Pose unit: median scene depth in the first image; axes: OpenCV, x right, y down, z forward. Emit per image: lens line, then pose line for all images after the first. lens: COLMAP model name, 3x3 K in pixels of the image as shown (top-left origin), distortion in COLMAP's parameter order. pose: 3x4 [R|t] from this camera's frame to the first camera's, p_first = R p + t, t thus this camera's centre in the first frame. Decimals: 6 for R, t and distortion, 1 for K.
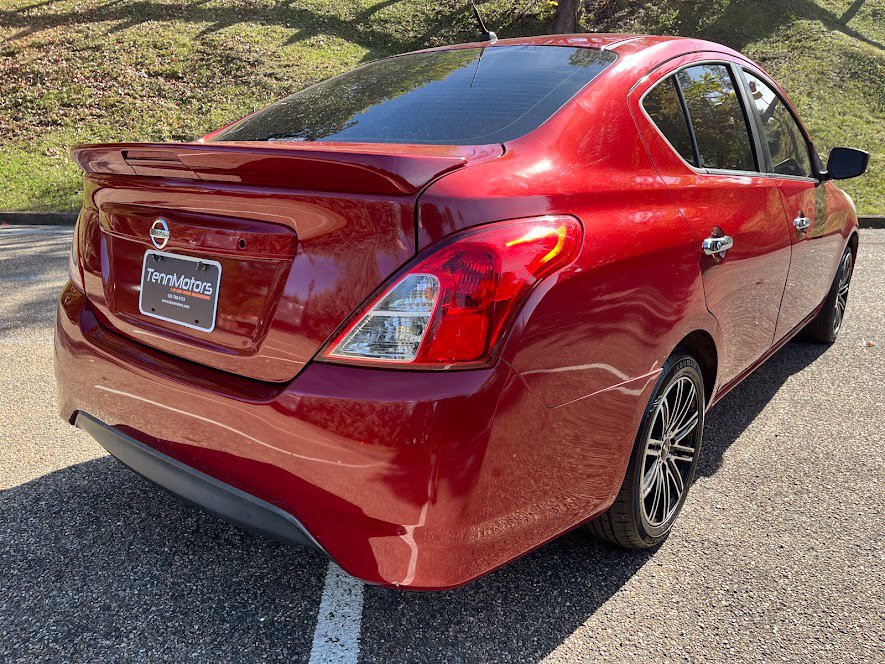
lens RADIAL K [[674.5, 0, 442.5], [0, 674.5, 332.0], [0, 0, 1]] dist [0.026507, -0.003762]
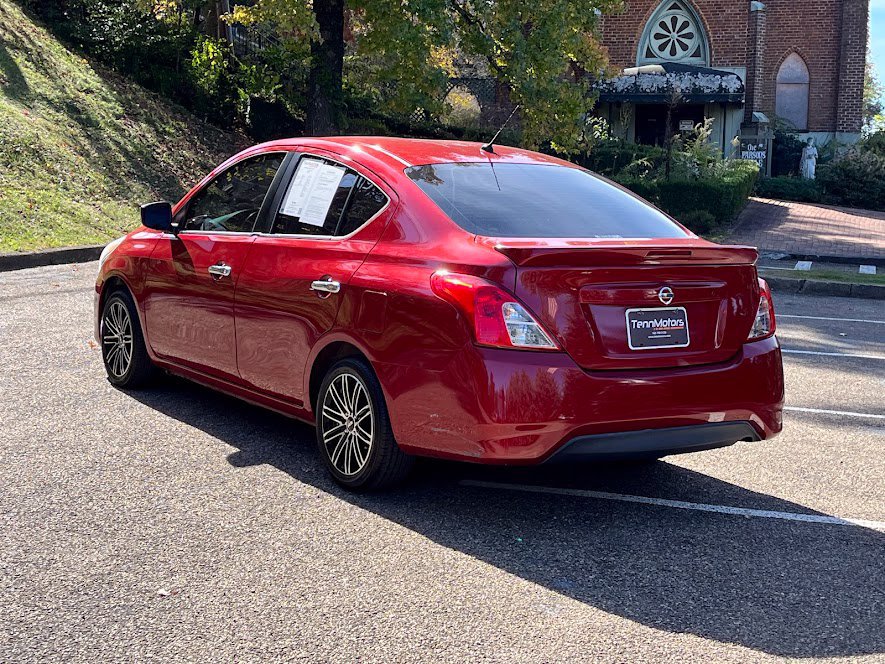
lens RADIAL K [[1399.9, 0, 442.5], [0, 1399.9, 332.0], [0, 0, 1]] dist [0.077557, -0.057534]
pose [[0.318735, -0.113184, 0.941062, -3.274134], [0.214928, 0.975614, 0.044544, -0.275794], [-0.923154, 0.188063, 0.335289, 0.272405]]
